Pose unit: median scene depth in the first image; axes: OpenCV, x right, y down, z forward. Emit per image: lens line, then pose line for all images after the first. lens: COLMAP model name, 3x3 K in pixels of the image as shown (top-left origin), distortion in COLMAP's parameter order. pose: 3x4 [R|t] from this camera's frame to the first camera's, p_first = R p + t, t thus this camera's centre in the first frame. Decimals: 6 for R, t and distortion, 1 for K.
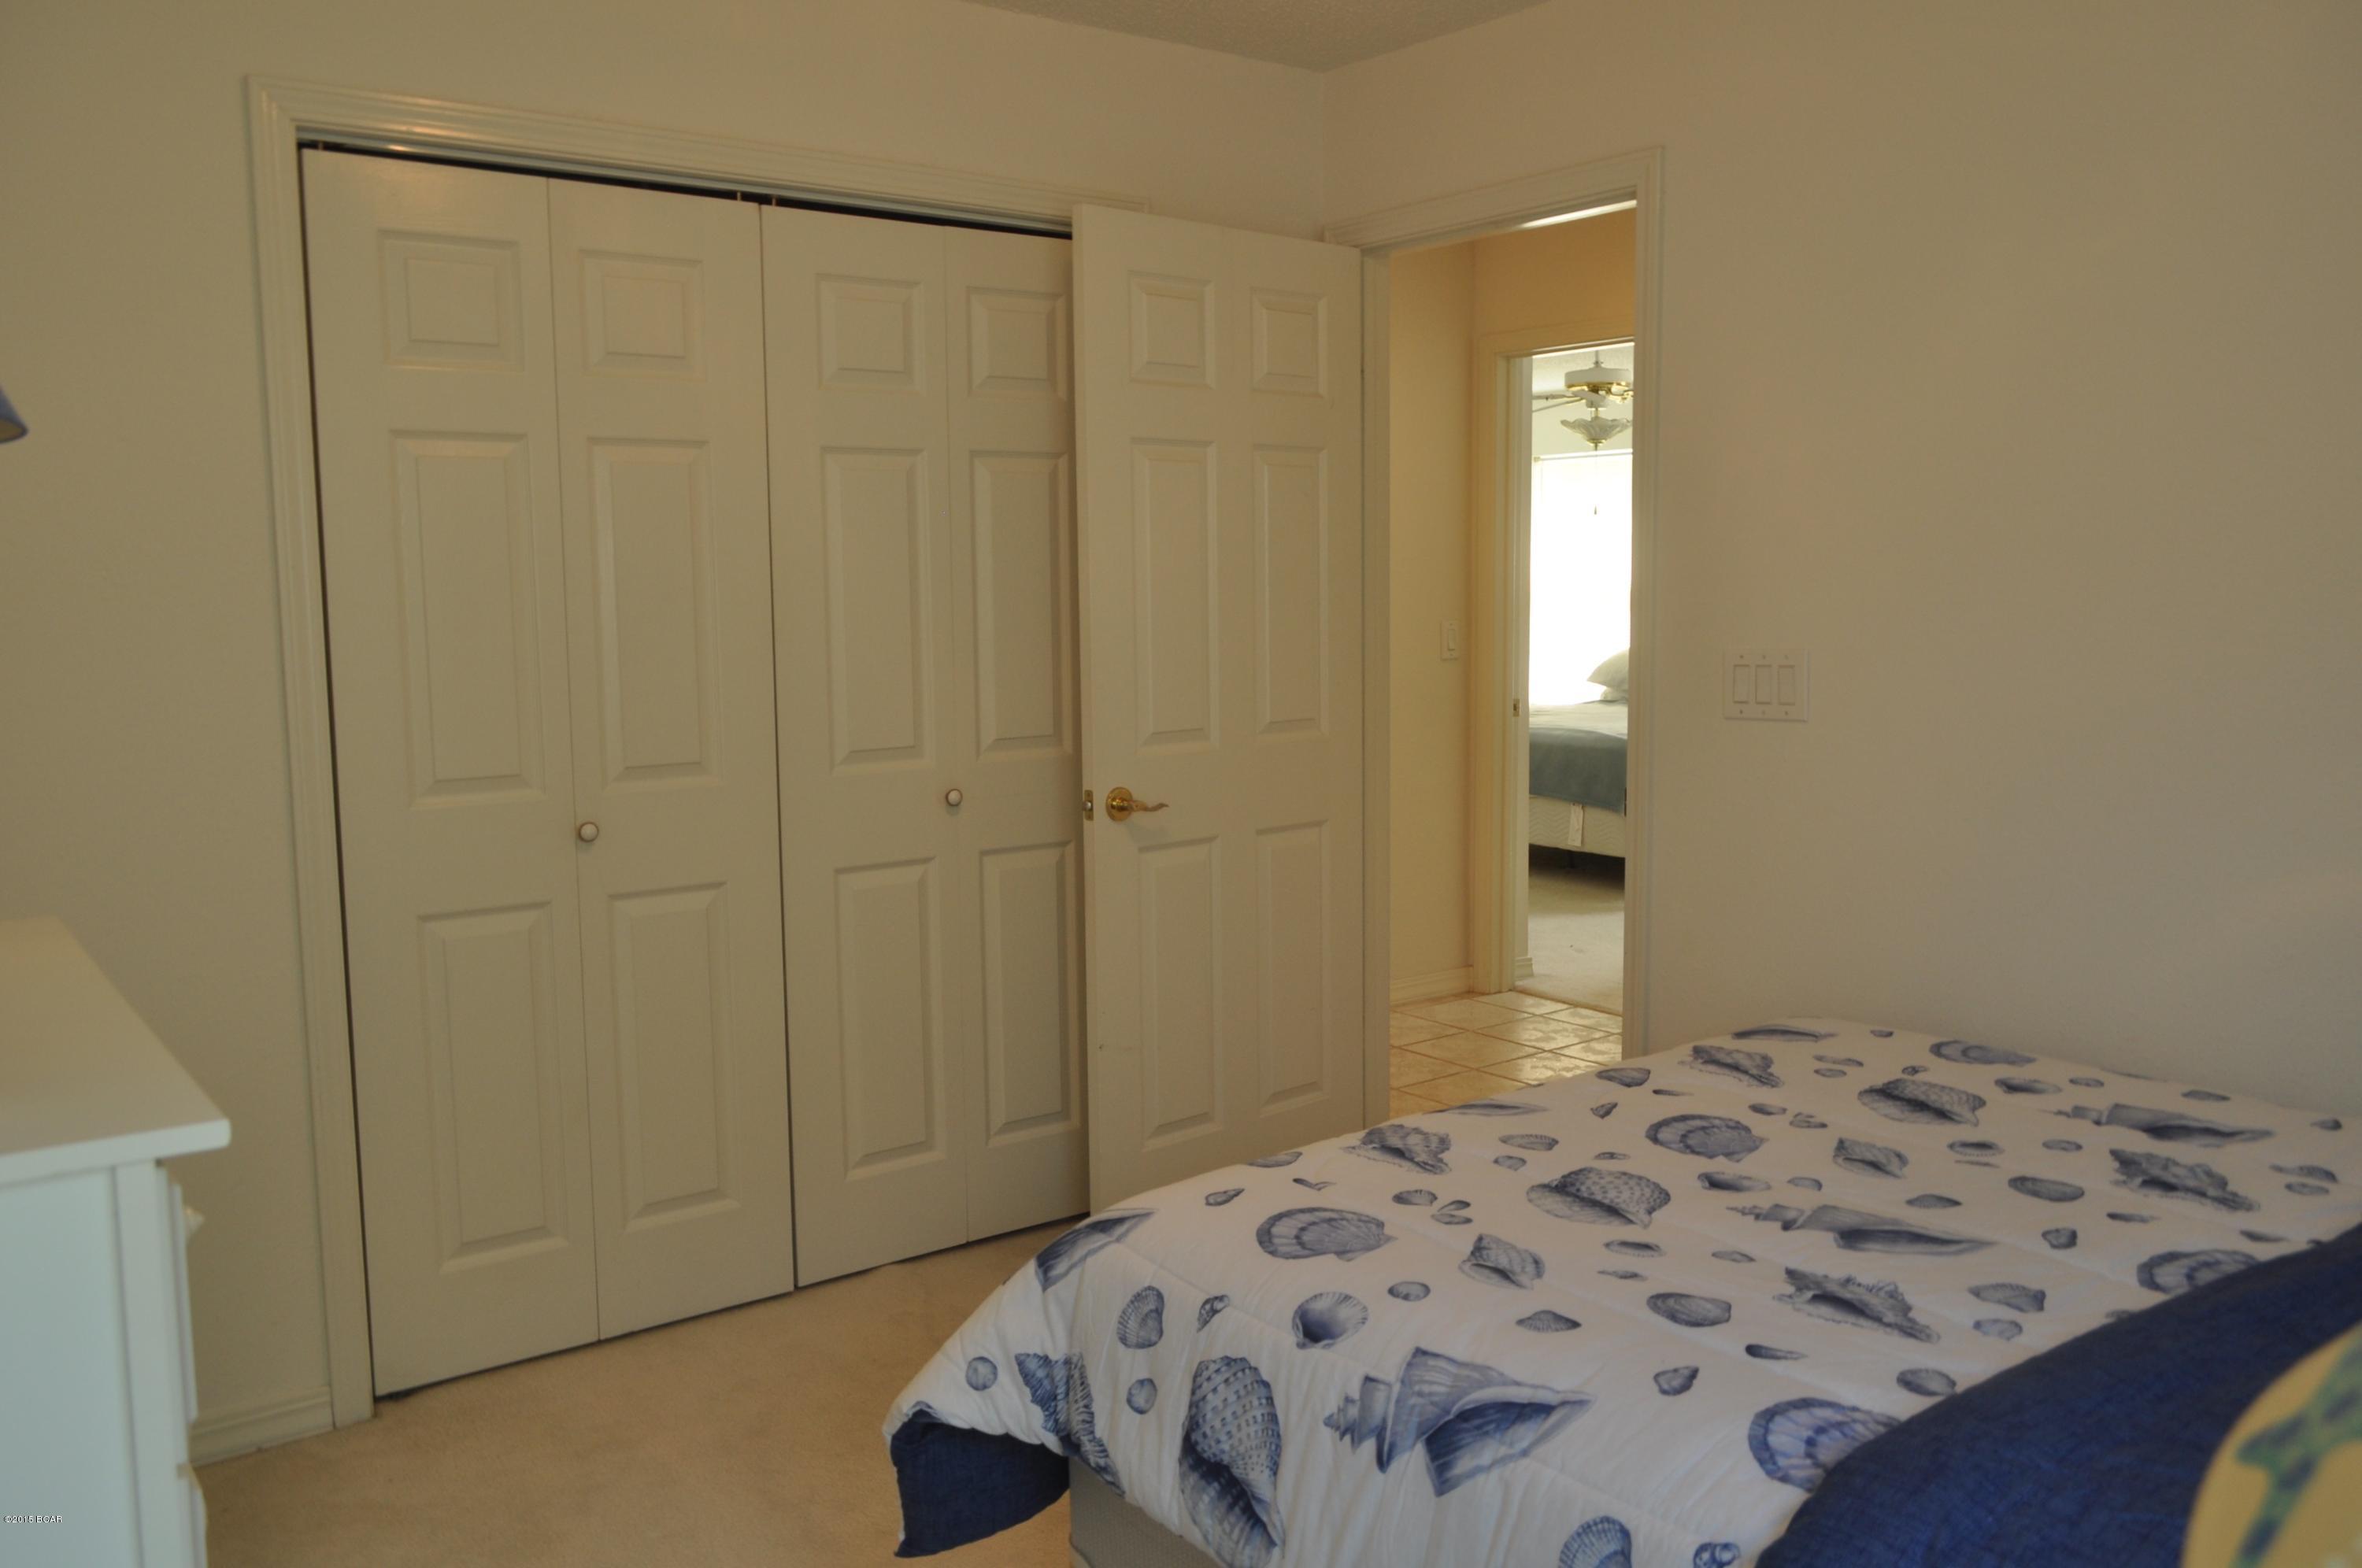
lens RADIAL K [[1861.8, 0, 1185.5], [0, 1861.8, 784.1], [0, 0, 1]] dist [-0.020773, 0.010886]
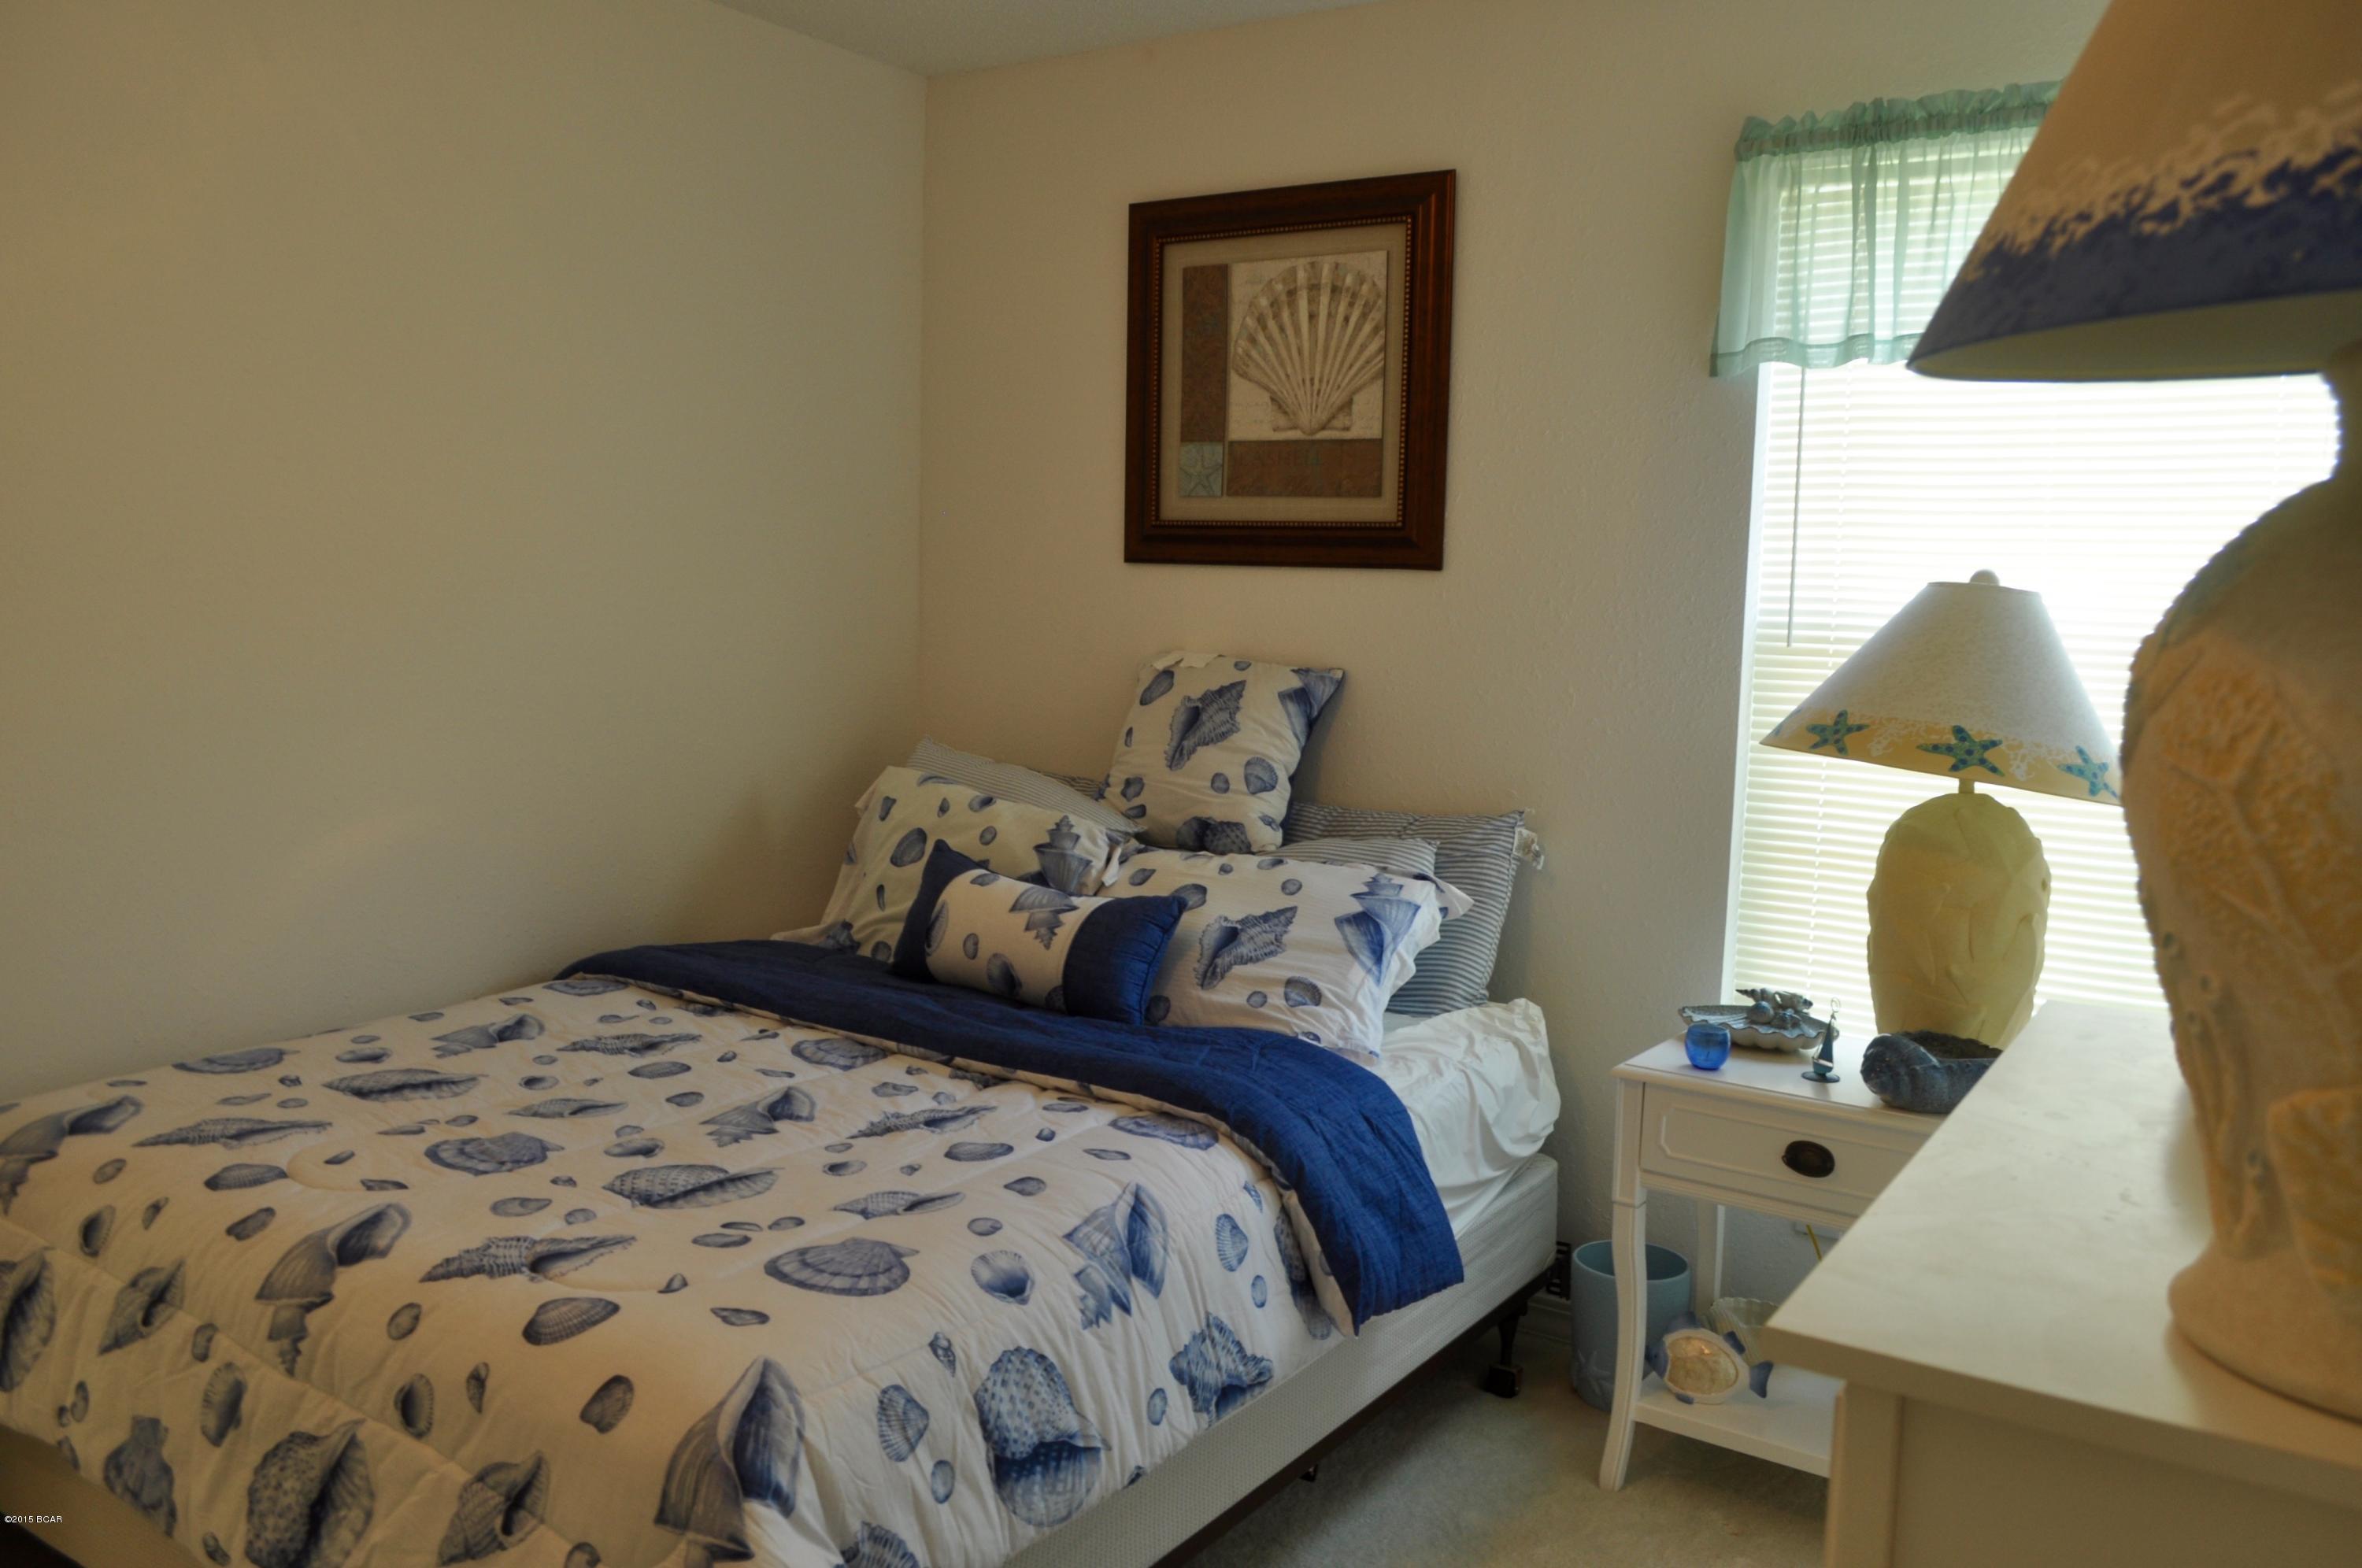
lens RADIAL K [[1861.8, 0, 1184.9], [0, 1861.8, 782.9], [0, 0, 1]] dist [-0.020773, 0.010886]
pose [[-0.340791, -0.104754, 0.934285, -0.840757], [0.081970, 0.986678, 0.140528, -0.126423], [-0.936559, 0.124474, -0.327664, 1.081356]]
